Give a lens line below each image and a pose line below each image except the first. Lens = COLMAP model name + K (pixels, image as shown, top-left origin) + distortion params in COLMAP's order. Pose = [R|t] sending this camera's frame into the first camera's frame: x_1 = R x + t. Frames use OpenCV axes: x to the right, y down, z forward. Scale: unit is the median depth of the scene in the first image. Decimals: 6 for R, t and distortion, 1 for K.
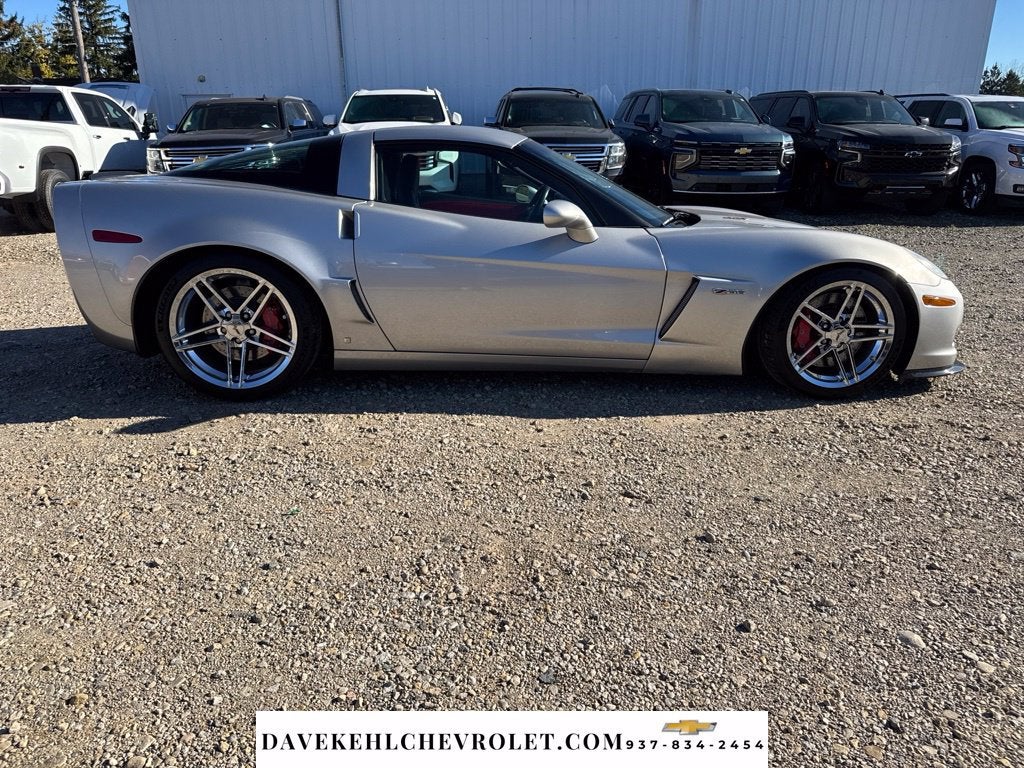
lens RADIAL K [[687.0, 0, 513.1], [0, 687.0, 376.0], [0, 0, 1]] dist [0.052871, -0.063693]
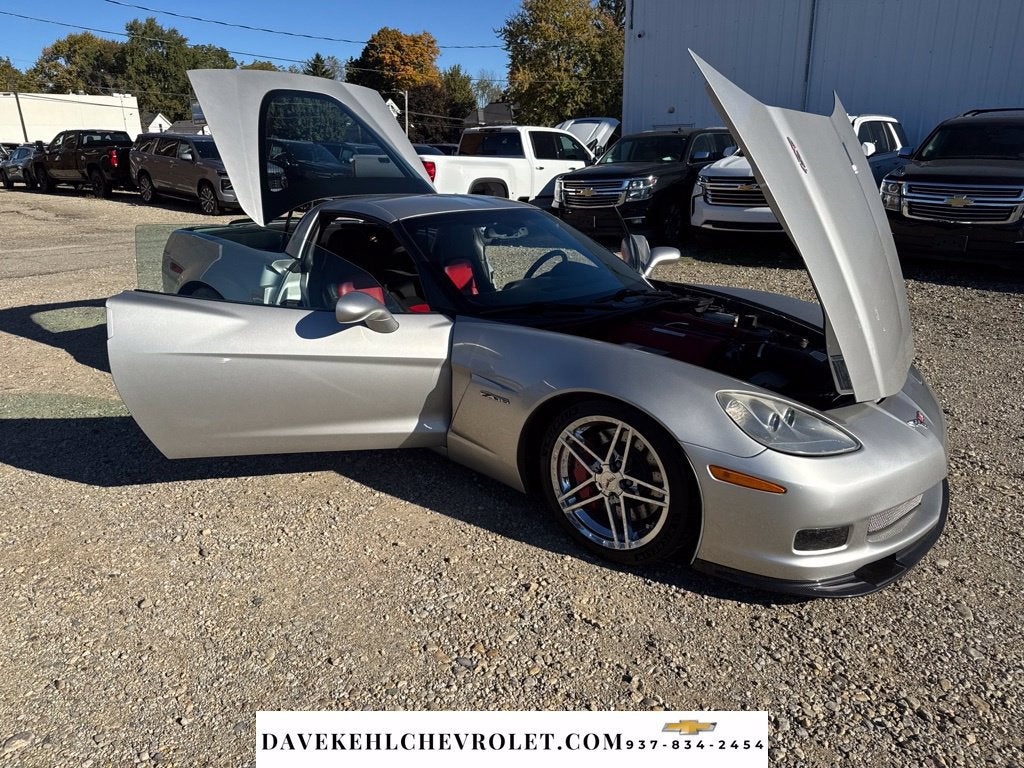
lens RADIAL K [[679.9, 0, 518.1], [0, 679.9, 385.7], [0, 0, 1]] dist [0.053802, -0.065996]
pose [[0.748343, 0.213725, -0.627937, 0.958107], [-0.218899, 0.973207, 0.070368, -0.220325], [0.626152, 0.084795, 0.775077, 0.367851]]
